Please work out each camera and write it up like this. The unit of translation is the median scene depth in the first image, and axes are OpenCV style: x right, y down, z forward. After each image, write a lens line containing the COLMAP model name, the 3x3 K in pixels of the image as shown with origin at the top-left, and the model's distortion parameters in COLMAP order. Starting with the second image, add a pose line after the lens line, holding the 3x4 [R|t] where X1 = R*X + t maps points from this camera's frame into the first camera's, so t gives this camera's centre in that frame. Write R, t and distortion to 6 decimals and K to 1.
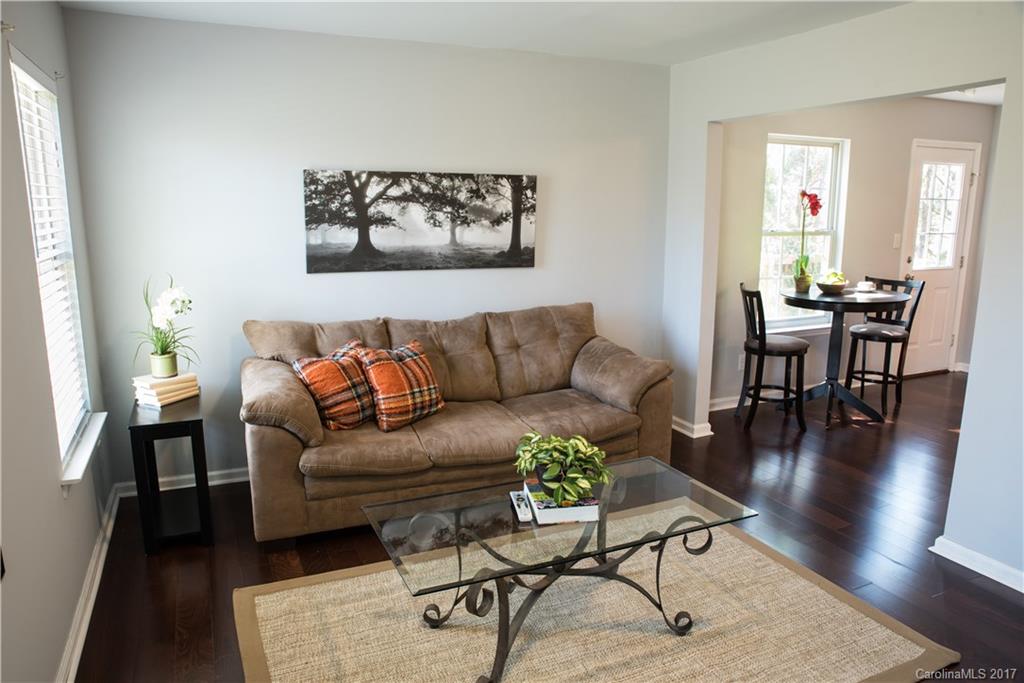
lens RADIAL K [[705.1, 0, 519.9], [0, 705.1, 345.3], [0, 0, 1]] dist [-0.103155, 0.059695]
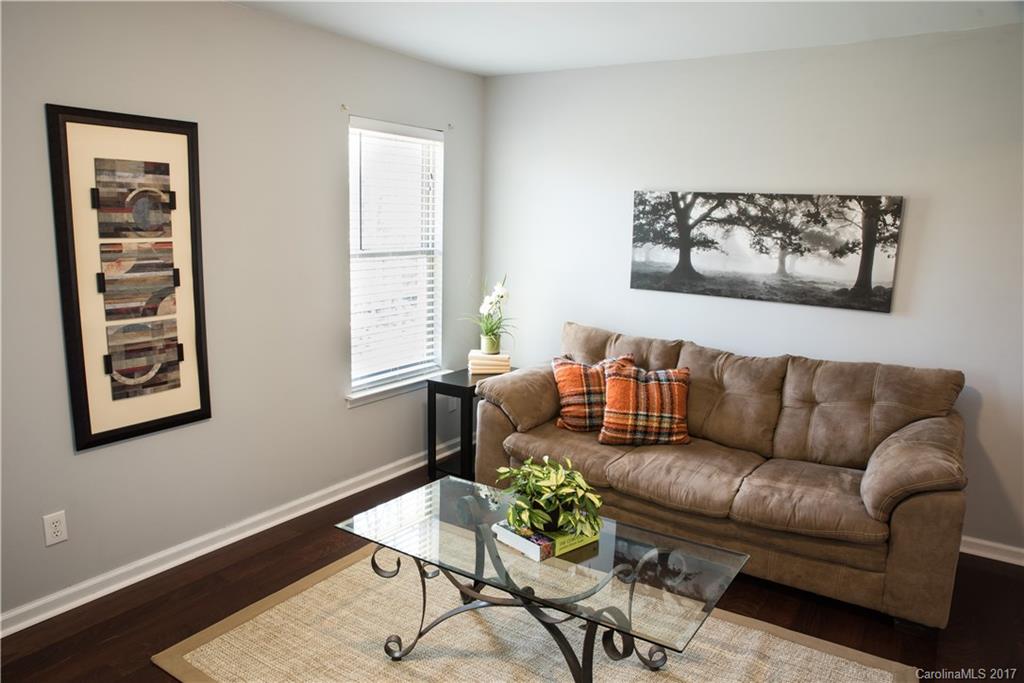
lens RADIAL K [[705.1, 0, 517.4], [0, 705.1, 348.8], [0, 0, 1]] dist [-0.103155, 0.059695]
pose [[0.535136, 0.159286, -0.829613, 0.488639], [-0.191683, 0.979342, 0.064390, -0.046812], [0.822731, 0.124565, 0.554614, 0.266567]]
